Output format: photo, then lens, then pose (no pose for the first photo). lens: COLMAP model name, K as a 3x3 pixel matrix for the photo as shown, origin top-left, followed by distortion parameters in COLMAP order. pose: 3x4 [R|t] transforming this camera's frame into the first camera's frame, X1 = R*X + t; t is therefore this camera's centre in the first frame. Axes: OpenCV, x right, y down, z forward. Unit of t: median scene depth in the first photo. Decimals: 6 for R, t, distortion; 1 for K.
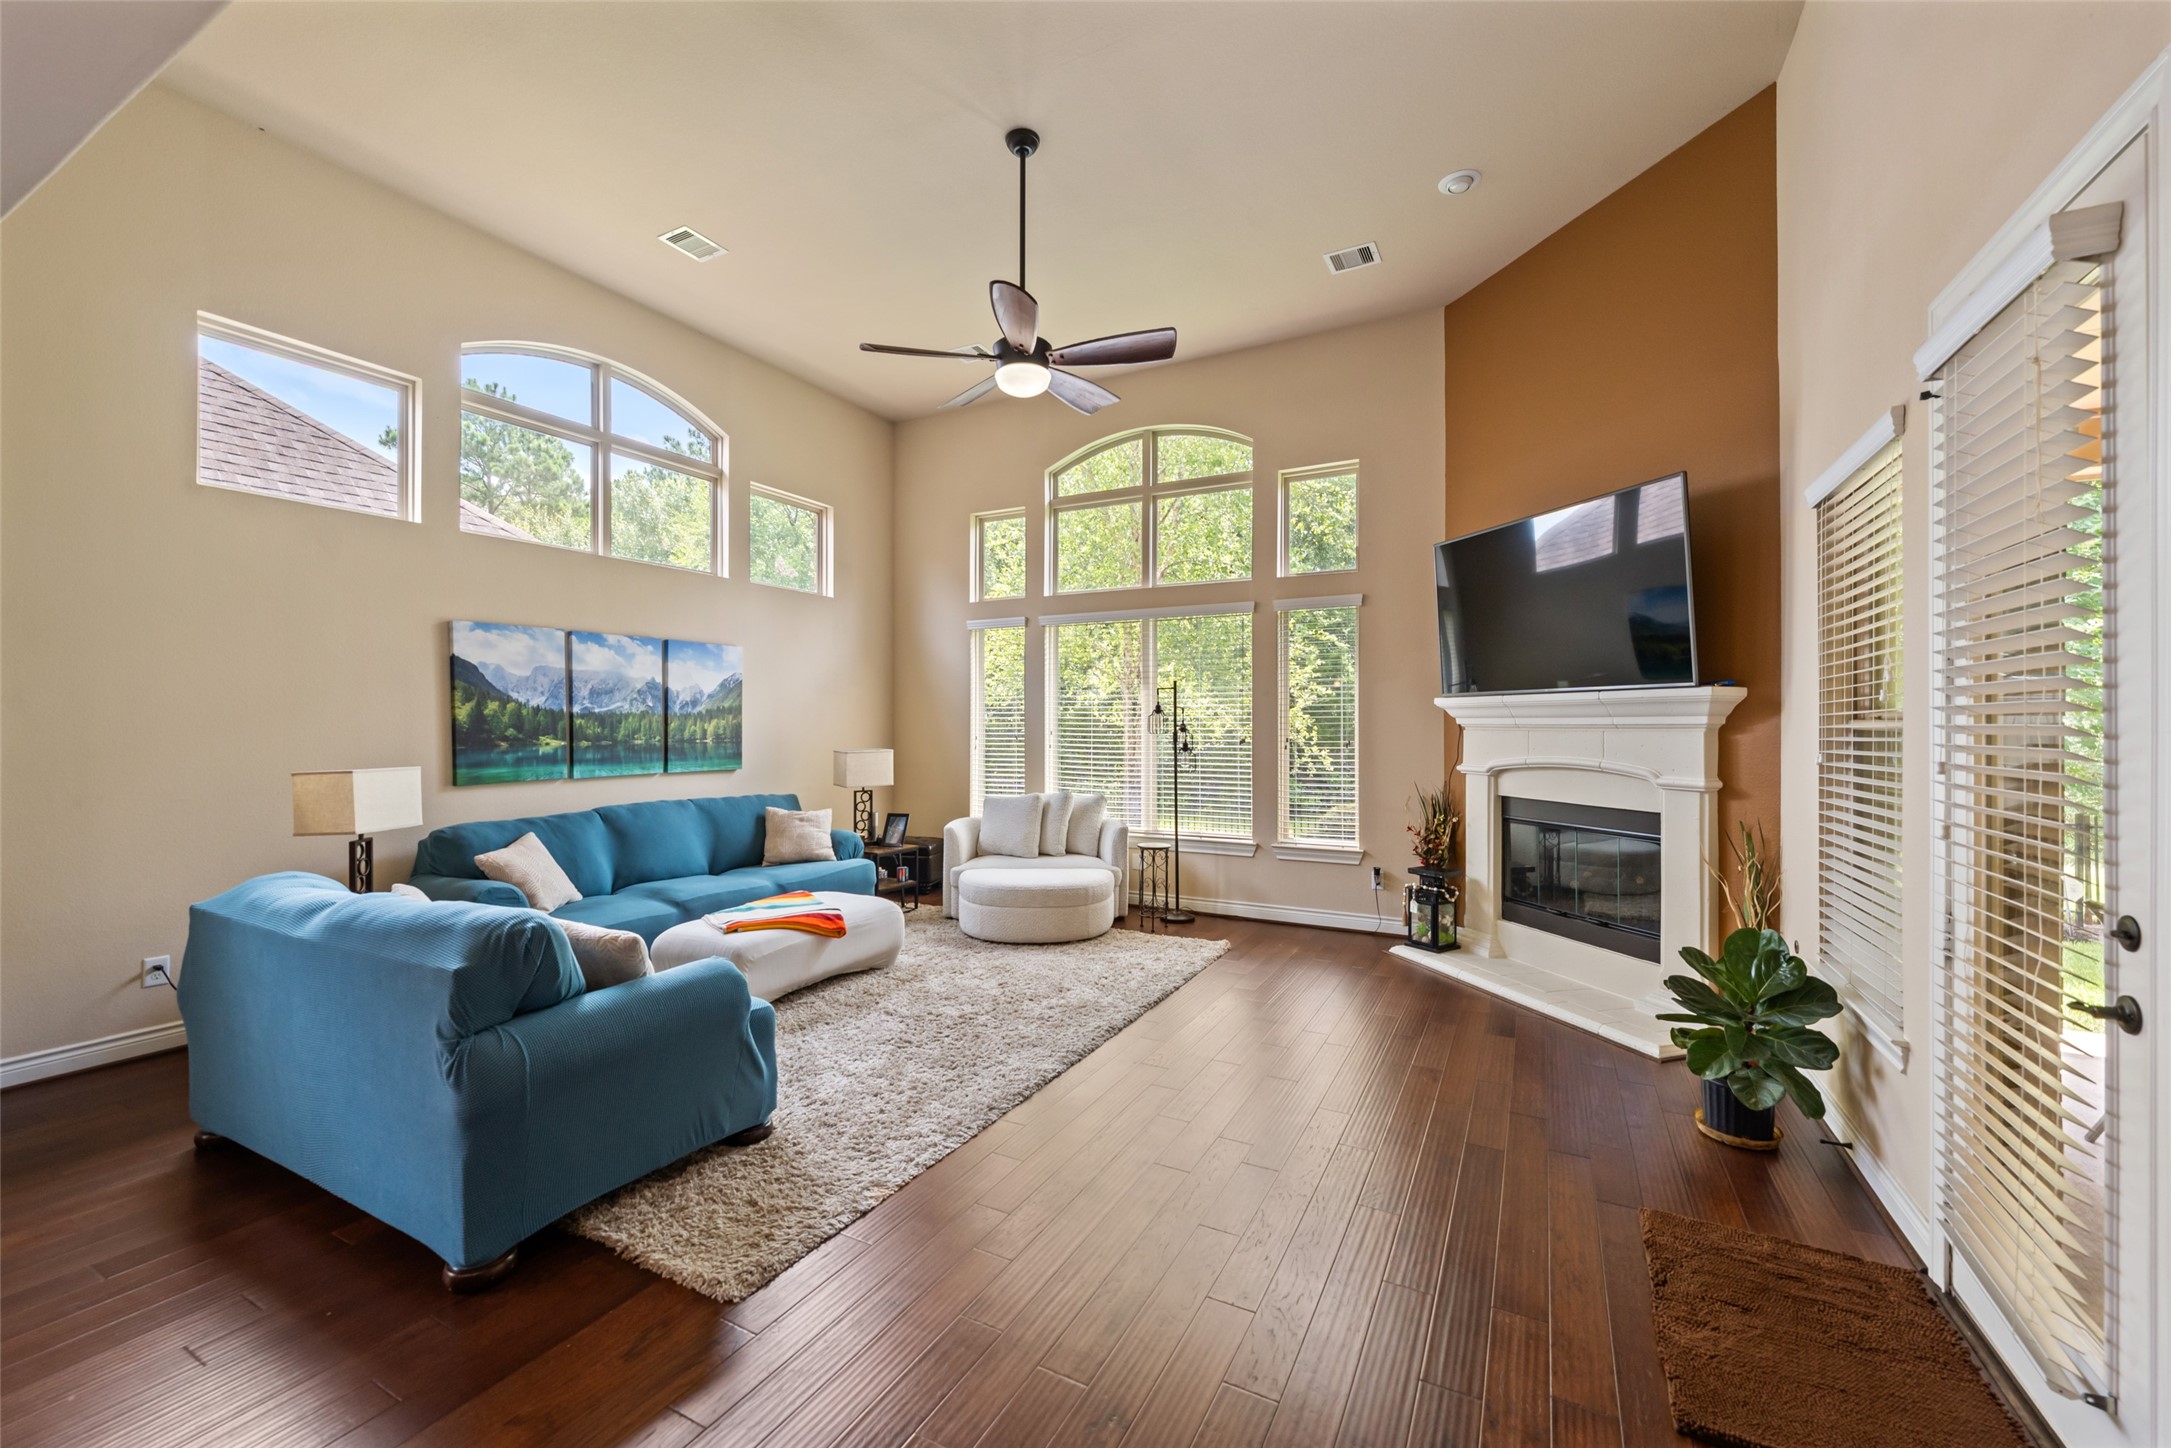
lens RADIAL K [[841.7, 0, 1082.1], [0, 841.7, 737.2], [0, 0, 1]] dist [0.003105, -0.000431]
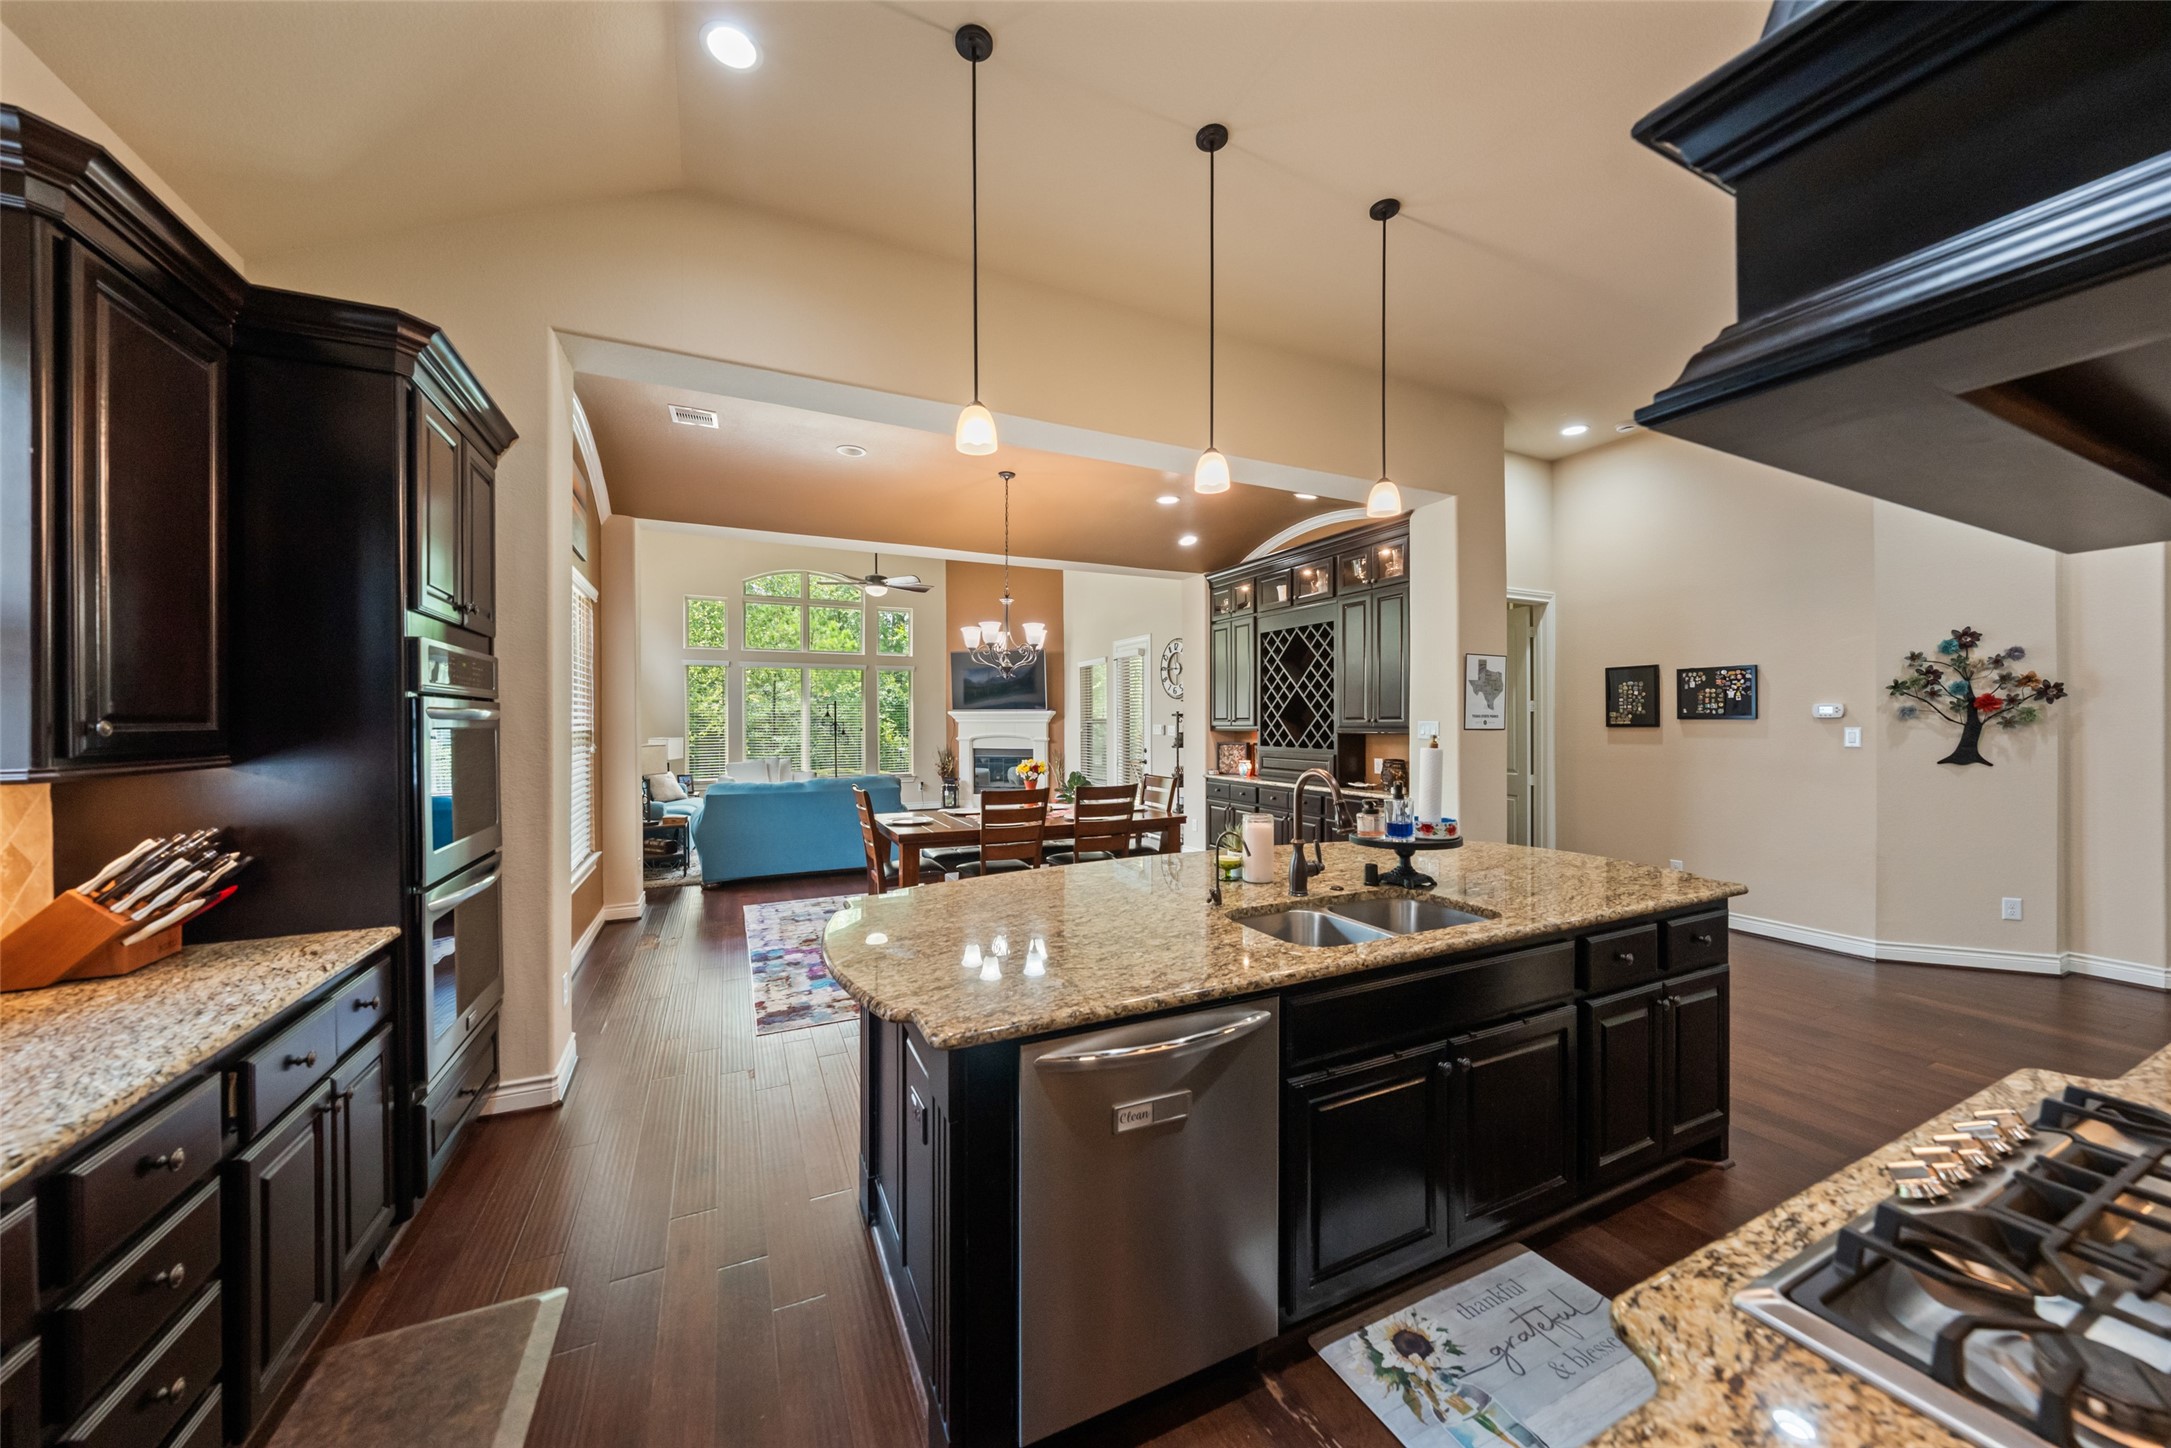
lens RADIAL K [[747.7, 0, 1078.6], [0, 747.7, 719.9], [0, 0, 1]] dist [-0.005273, -0.000177]
pose [[0.594912, 0.000427, 0.803791, -1.130134], [0.012122, 0.999881, -0.009503, 0.005502], [-0.803700, 0.015397, 0.594836, -0.633906]]
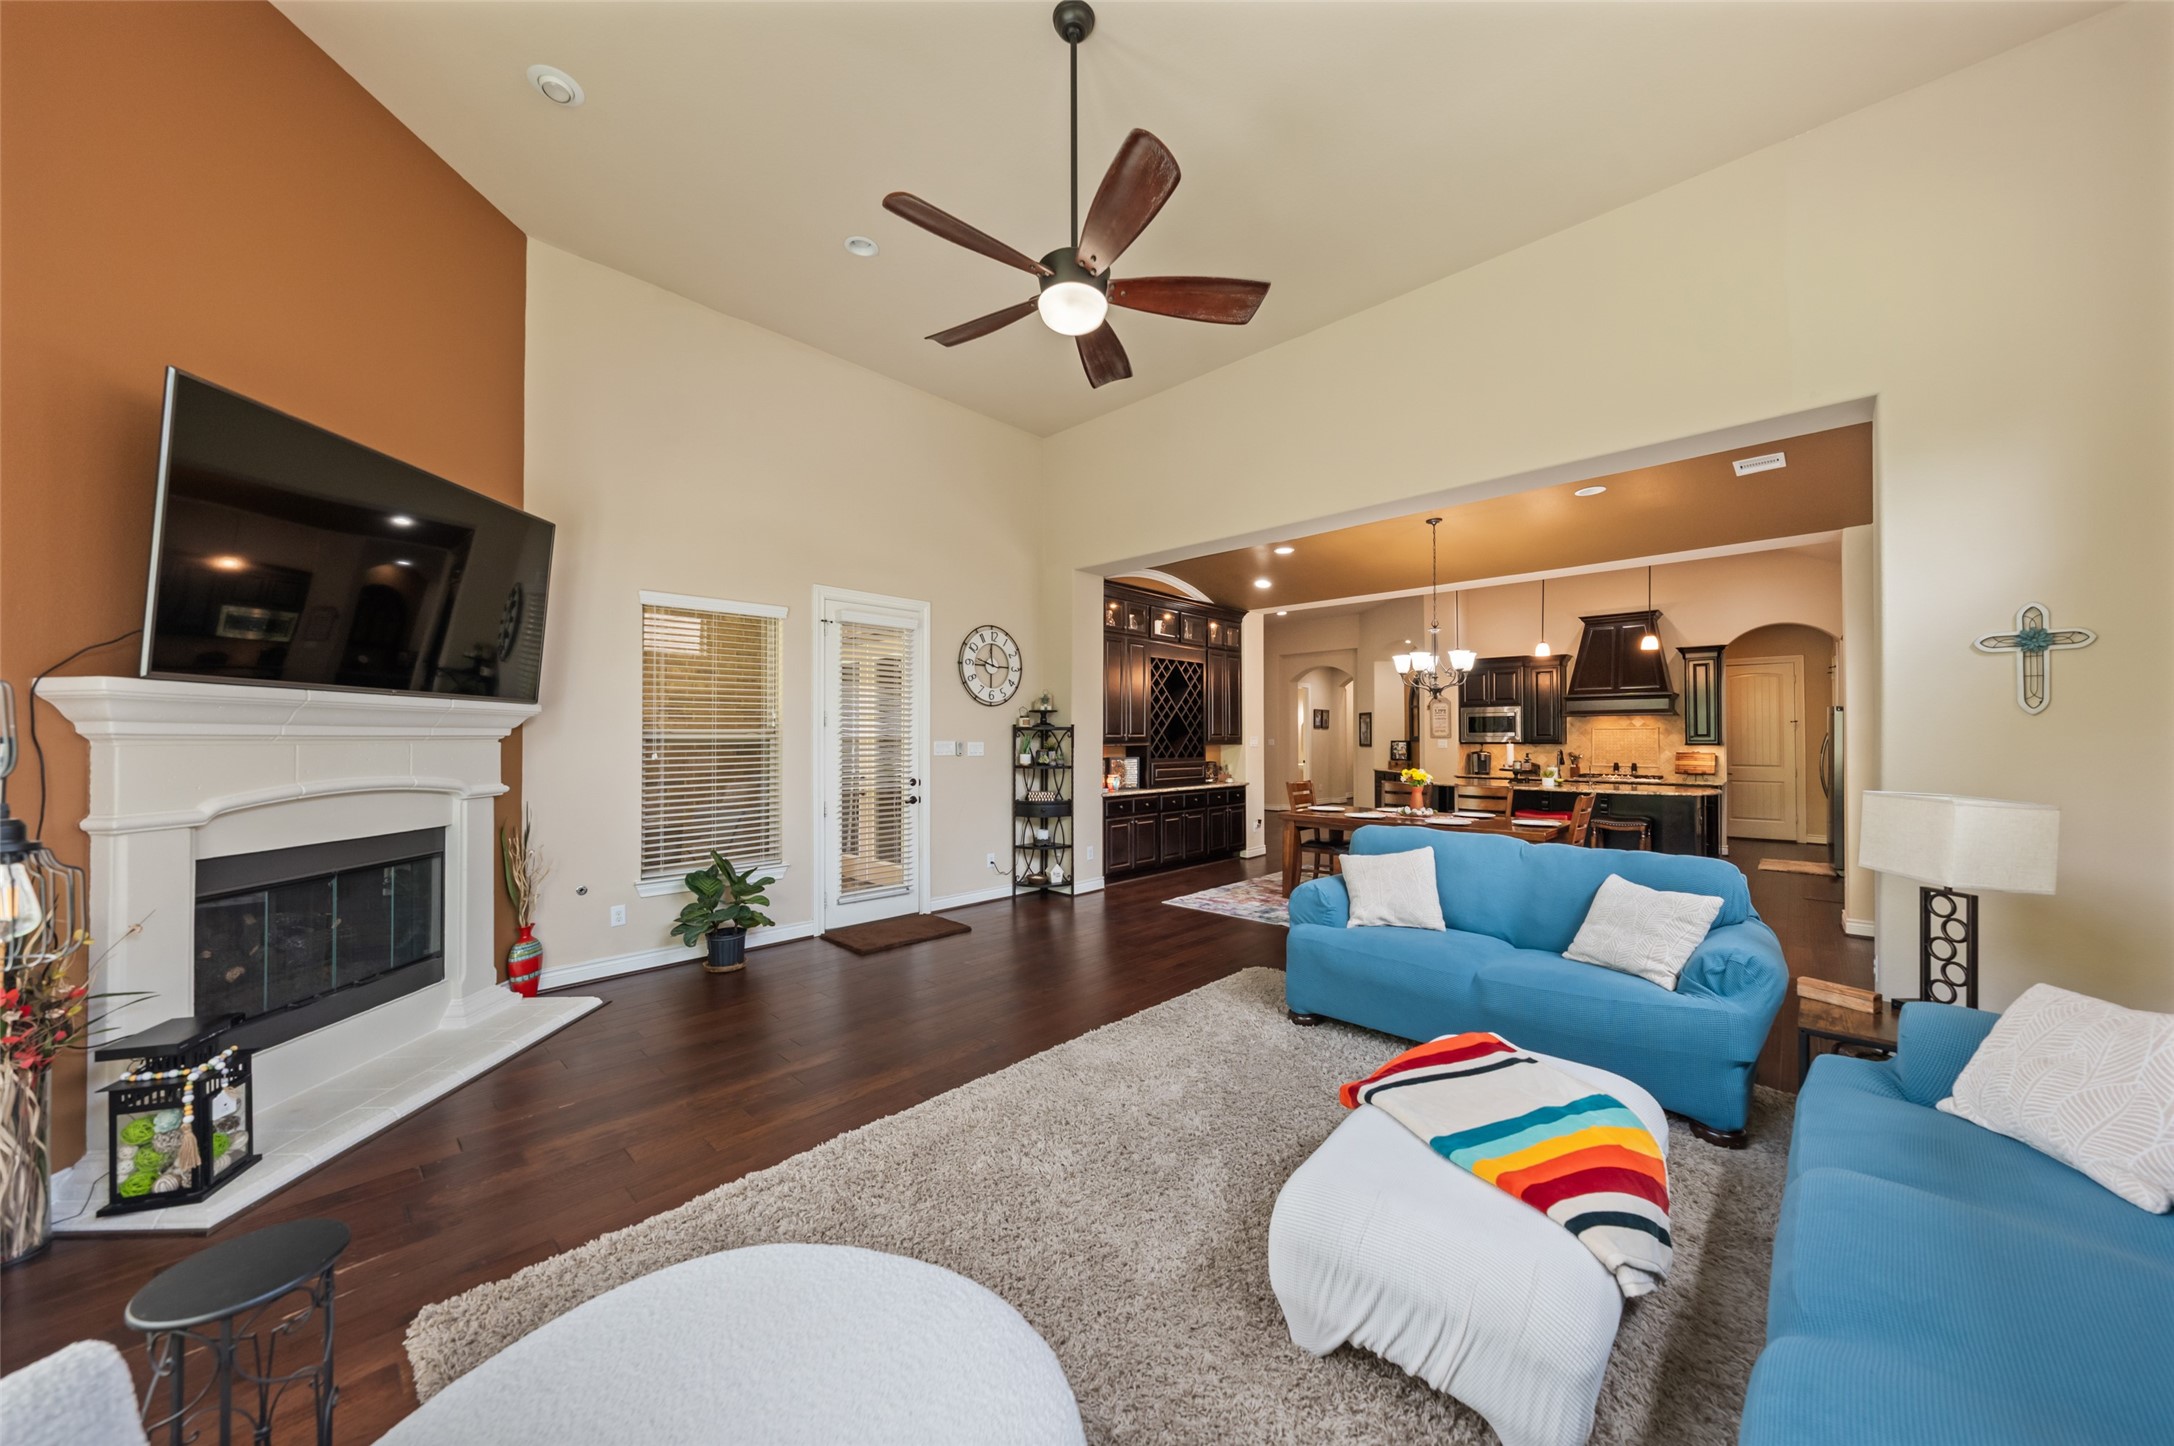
lens RADIAL K [[748.7, 0, 1066.4], [0, 748.7, 730.3], [0, 0, 1]] dist [-0.005273, -0.000177]
pose [[-0.960892, 0.003106, 0.276905, -0.188073], [0.004031, 0.999988, 0.002772, -0.015944], [-0.276893, 0.003780, -0.960893, 1.219954]]
